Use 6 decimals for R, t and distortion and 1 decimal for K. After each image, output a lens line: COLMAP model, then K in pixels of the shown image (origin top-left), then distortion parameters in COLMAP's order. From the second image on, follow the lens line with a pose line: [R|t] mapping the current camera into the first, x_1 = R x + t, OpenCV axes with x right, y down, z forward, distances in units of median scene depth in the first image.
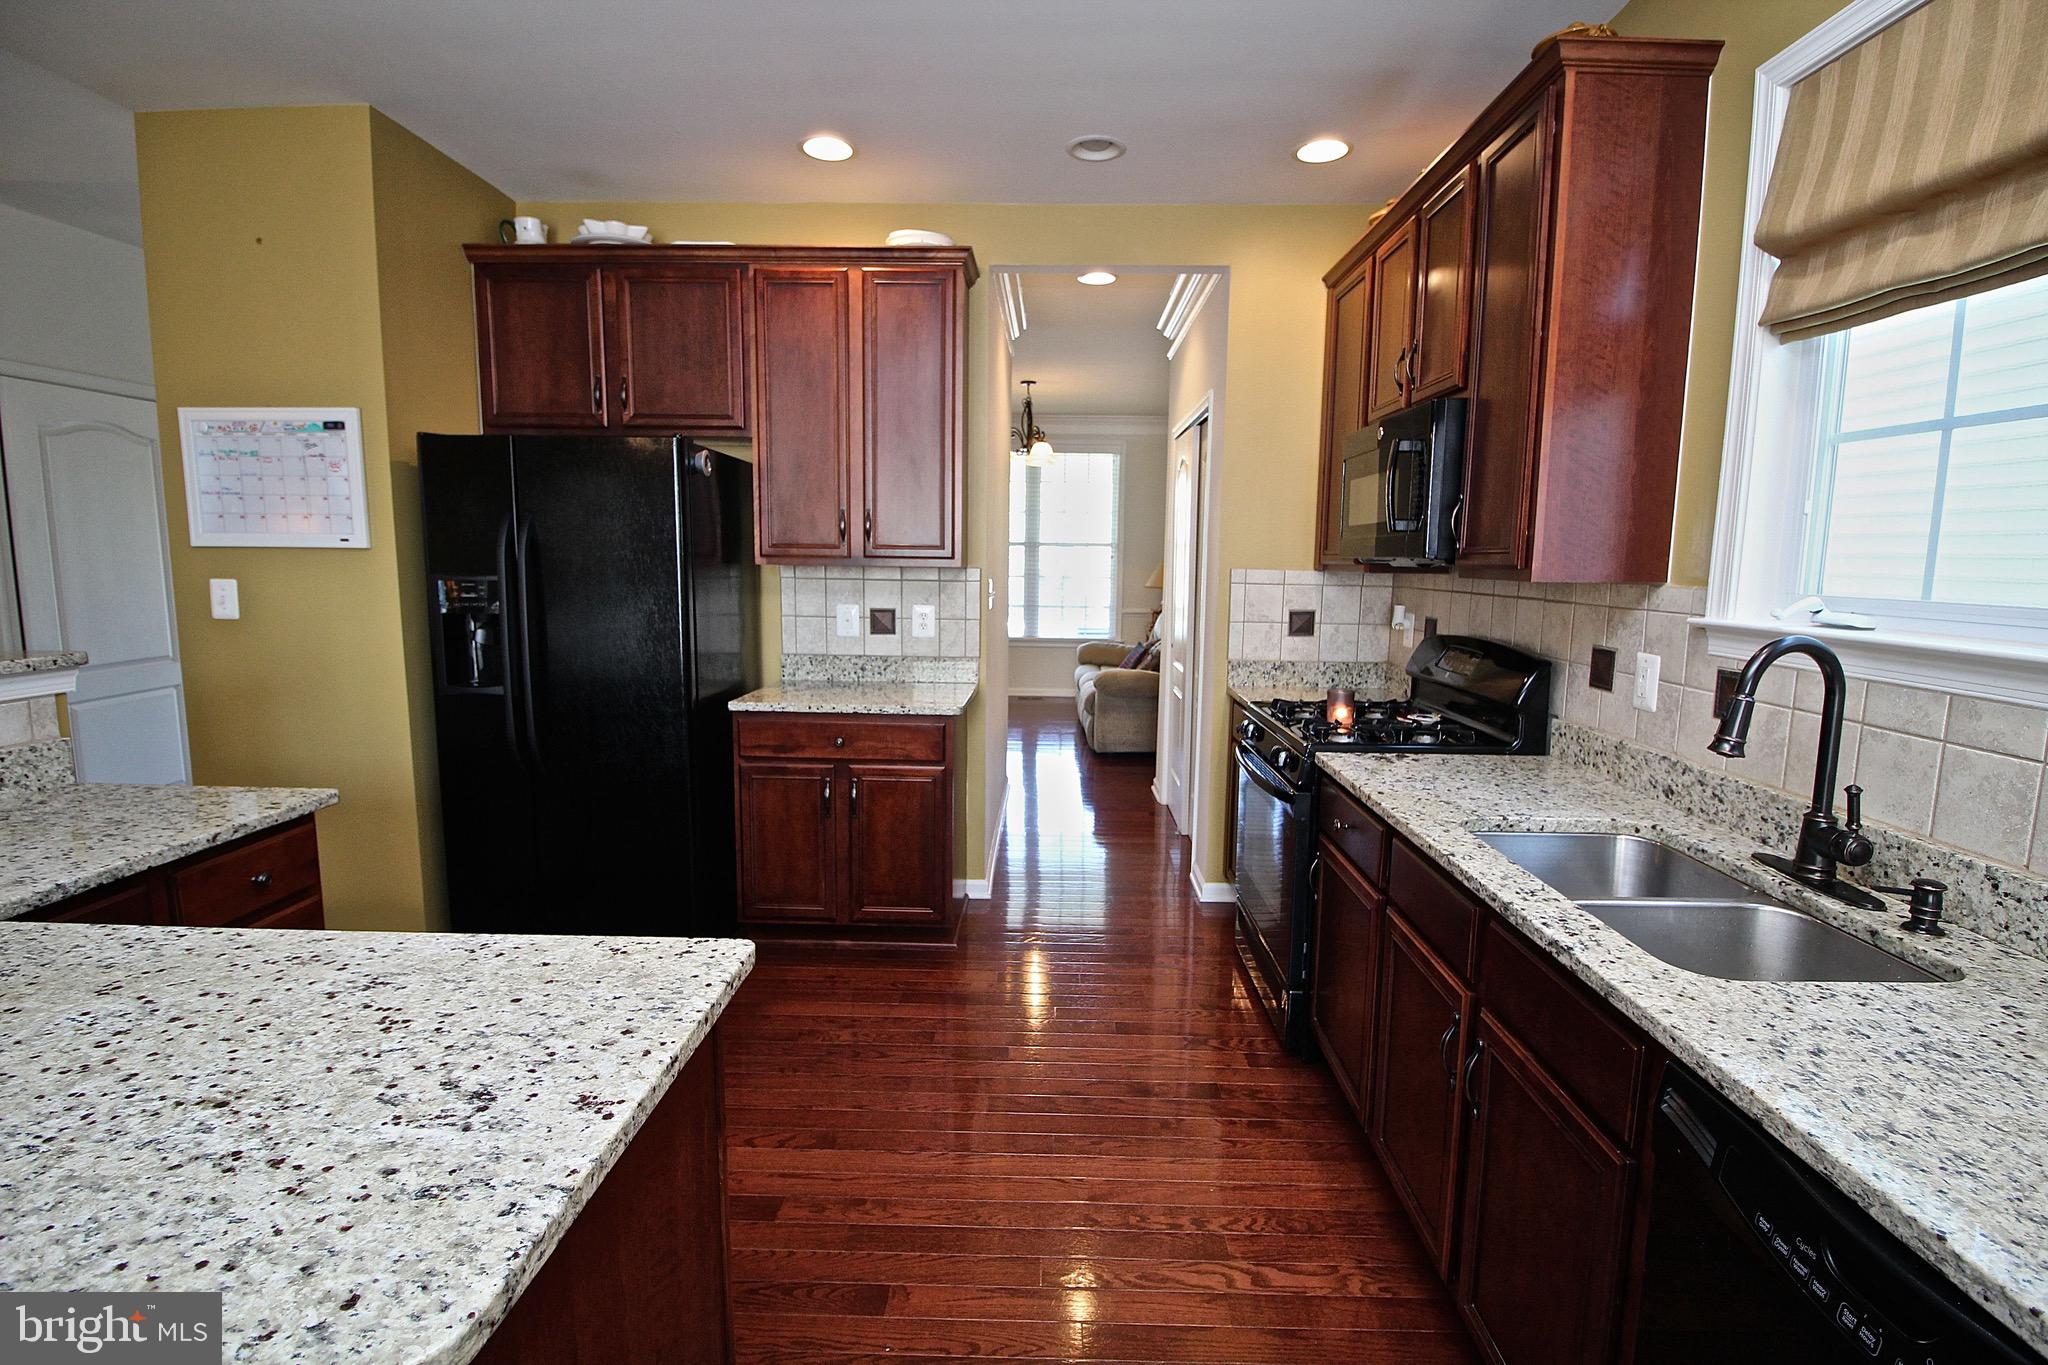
lens RADIAL K [[955.3, 0, 1037.8], [0, 955.3, 678.2], [0, 0, 1]] dist [0.002411, -0.014806]
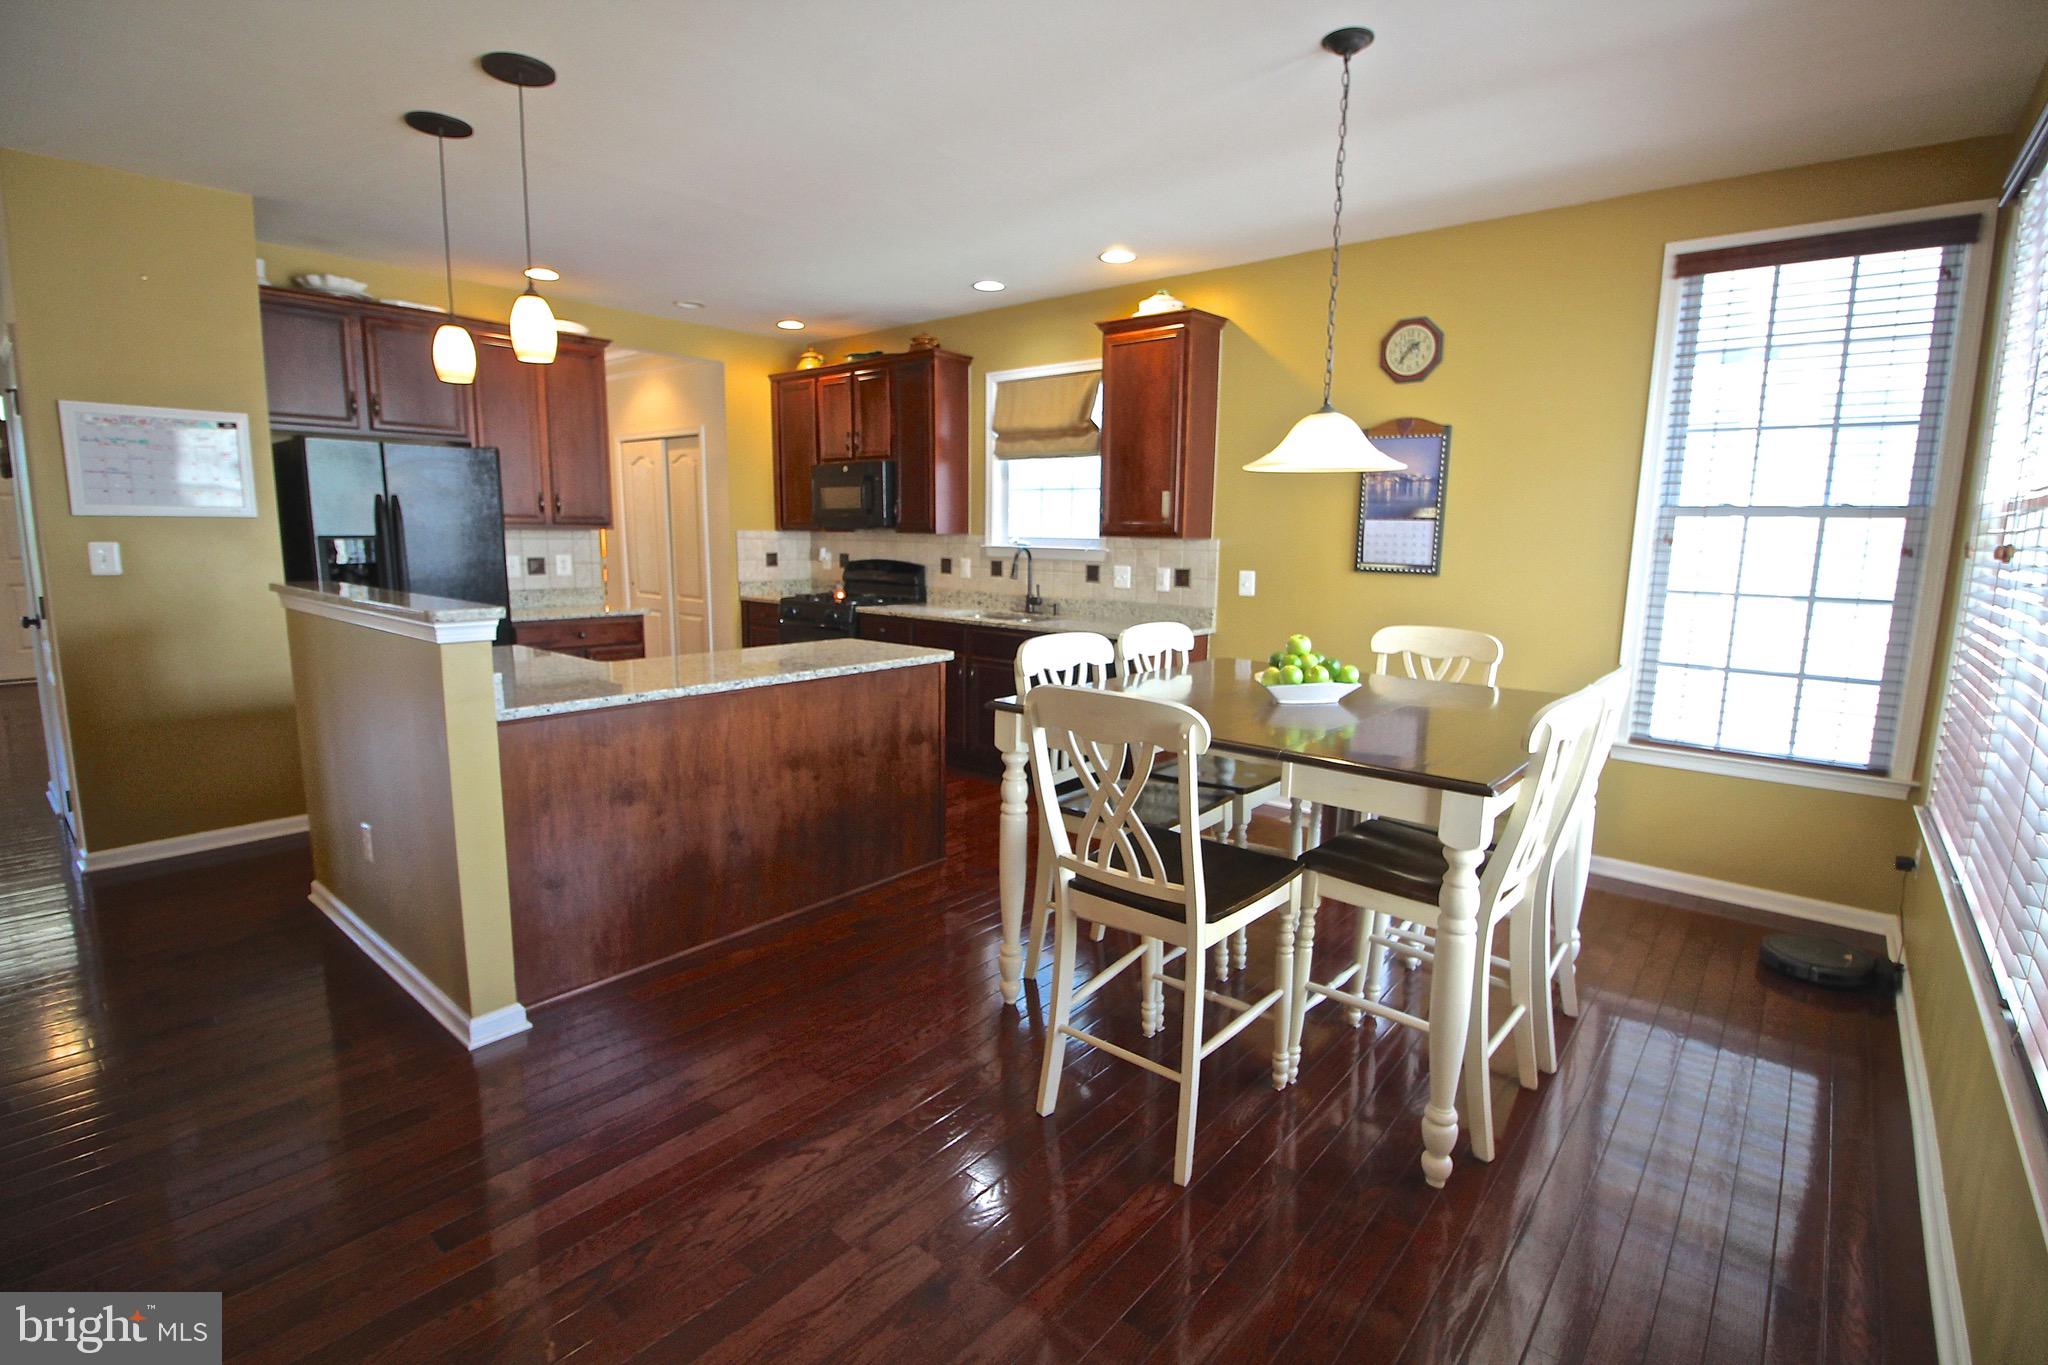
lens RADIAL K [[934.1, 0, 1044.1], [0, 934.1, 682.1], [0, 0, 1]] dist [-0.001378, -0.012854]
pose [[0.620218, -0.128017, 0.773913, -1.041300], [0.093119, 0.991633, 0.089405, 0.082514], [-0.778883, 0.016615, 0.626949, -0.688422]]
